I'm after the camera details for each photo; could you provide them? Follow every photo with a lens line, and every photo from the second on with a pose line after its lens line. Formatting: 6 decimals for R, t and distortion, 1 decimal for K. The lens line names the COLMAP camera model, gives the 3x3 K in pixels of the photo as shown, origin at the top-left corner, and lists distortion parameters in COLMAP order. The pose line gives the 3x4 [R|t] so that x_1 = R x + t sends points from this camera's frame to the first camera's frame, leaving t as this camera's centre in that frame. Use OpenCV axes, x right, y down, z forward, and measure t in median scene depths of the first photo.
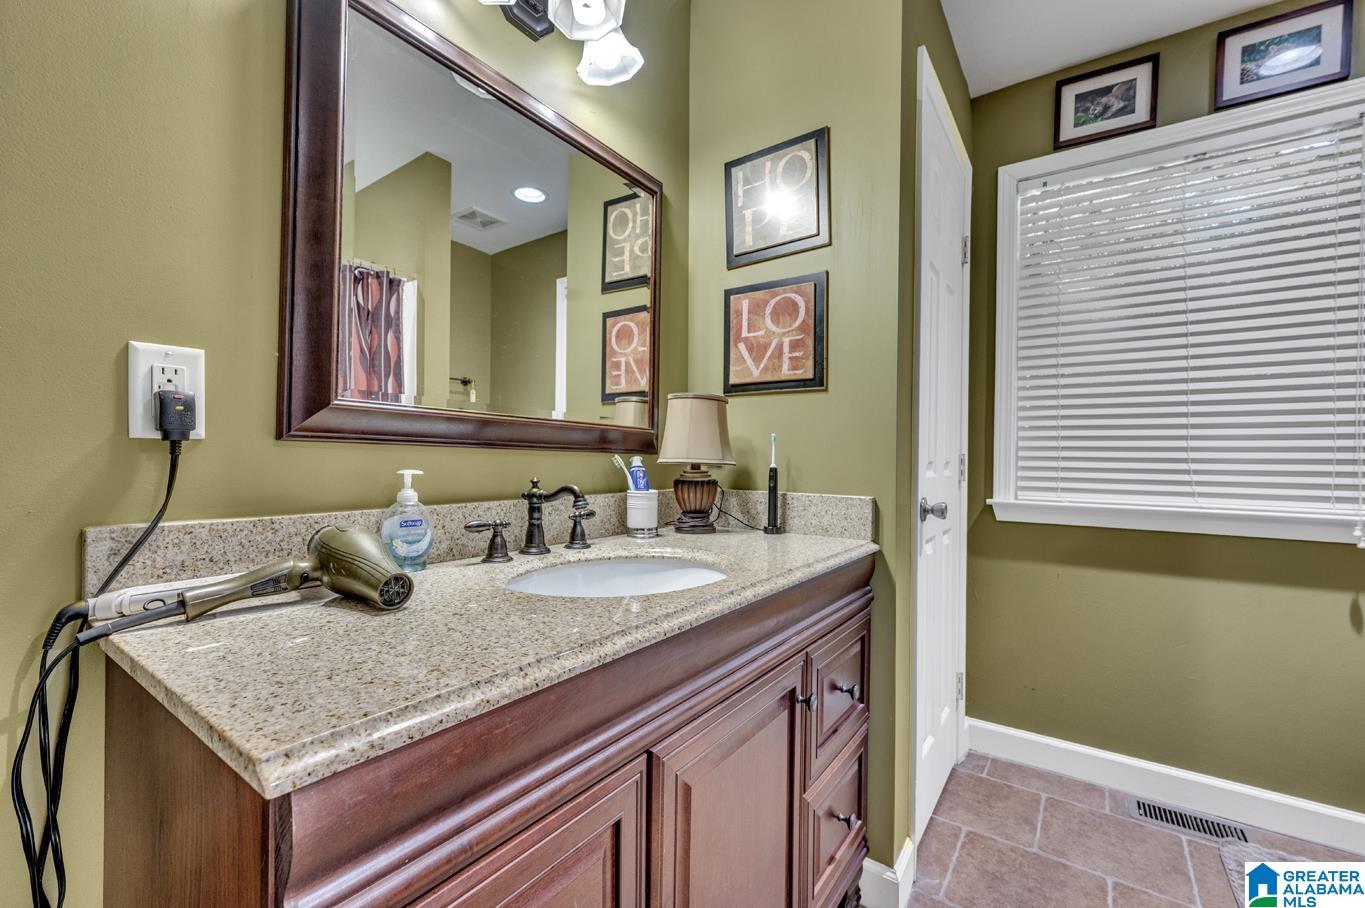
lens RADIAL K [[570.7, 0, 685.9], [0, 570.7, 459.7], [0, 0, 1]] dist [0.002160, 0.000581]
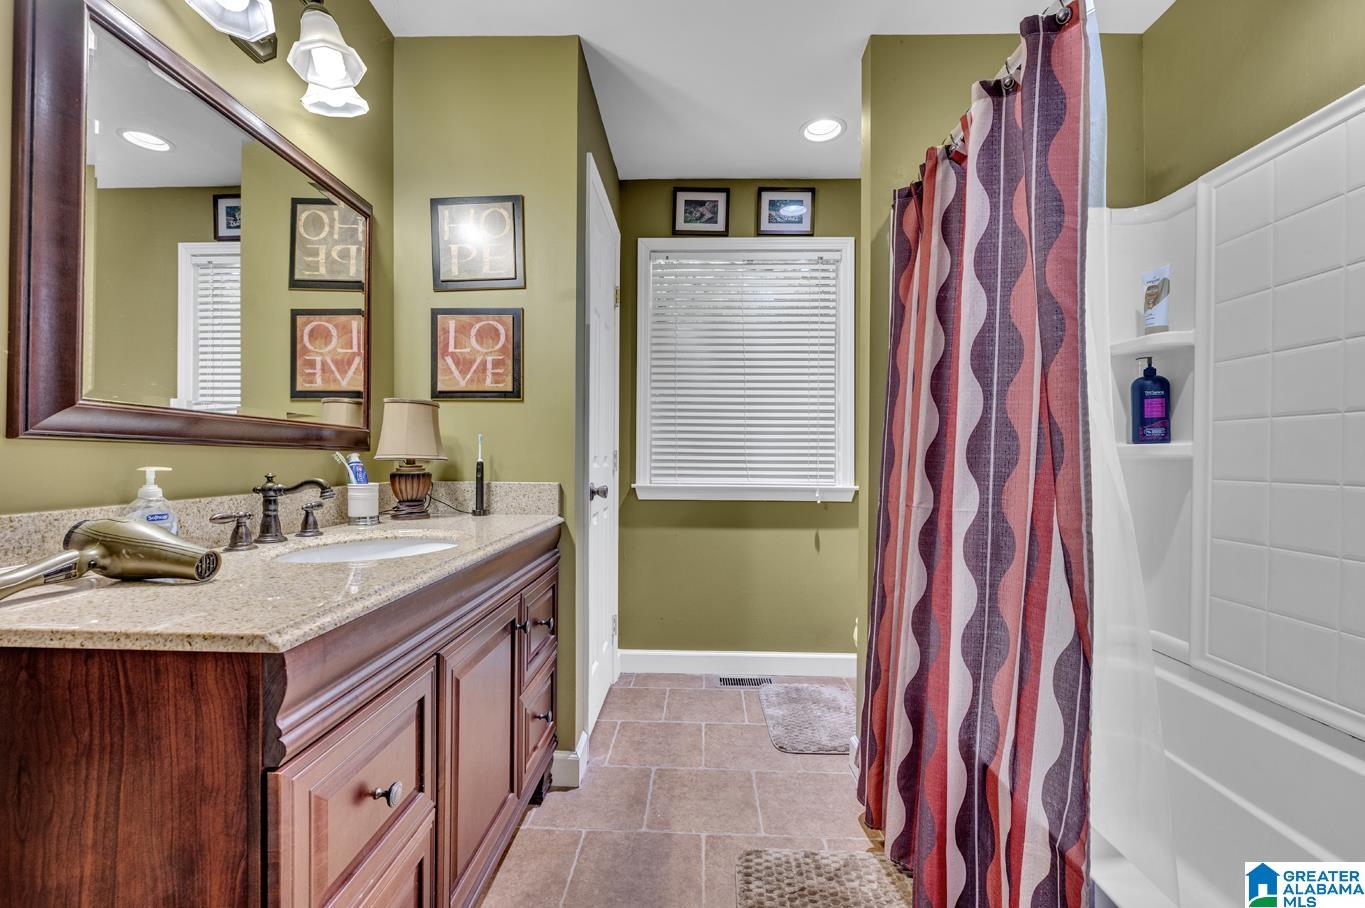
lens RADIAL K [[570.7, 0, 683.5], [0, 570.7, 457.4], [0, 0, 1]] dist [0.002160, 0.000581]
pose [[0.834682, -0.007158, 0.550686, -0.155979], [0.004349, 0.999970, 0.006406, -0.001535], [-0.550715, -0.002952, 0.834688, -0.265190]]
